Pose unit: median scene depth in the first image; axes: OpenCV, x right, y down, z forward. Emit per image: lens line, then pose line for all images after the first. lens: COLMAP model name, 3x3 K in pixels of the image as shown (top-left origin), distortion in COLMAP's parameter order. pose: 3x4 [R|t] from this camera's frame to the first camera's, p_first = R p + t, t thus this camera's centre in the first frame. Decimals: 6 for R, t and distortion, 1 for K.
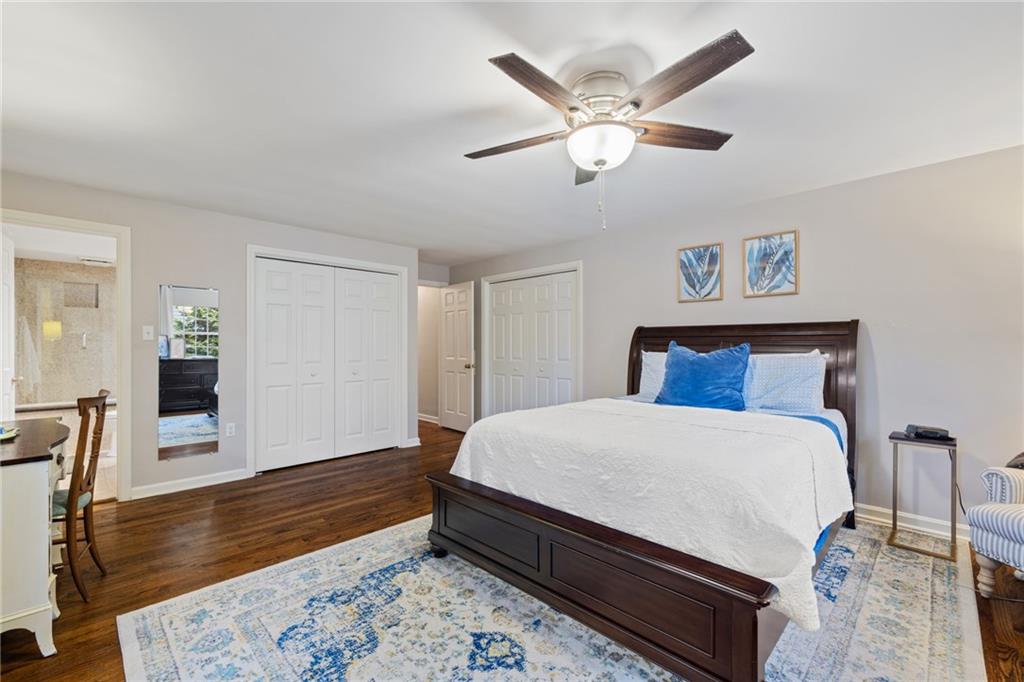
lens RADIAL K [[432.1, 0, 511.3], [0, 432.1, 346.2], [0, 0, 1]] dist [-0.000774, 0.000668]
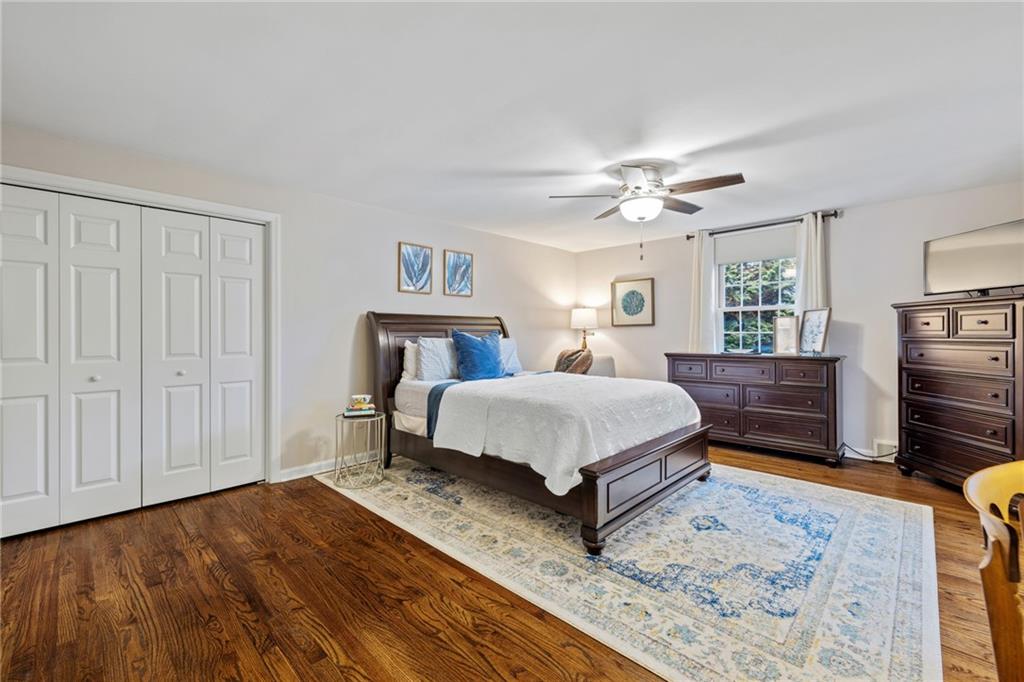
lens RADIAL K [[432.1, 0, 511.2], [0, 432.1, 333.5], [0, 0, 1]] dist [-0.000774, 0.000668]
pose [[-0.014387, -0.002910, 0.999892, -1.312650], [0.001215, 0.999995, 0.002928, -0.000210], [-0.999896, 0.001257, -0.014383, 1.415725]]
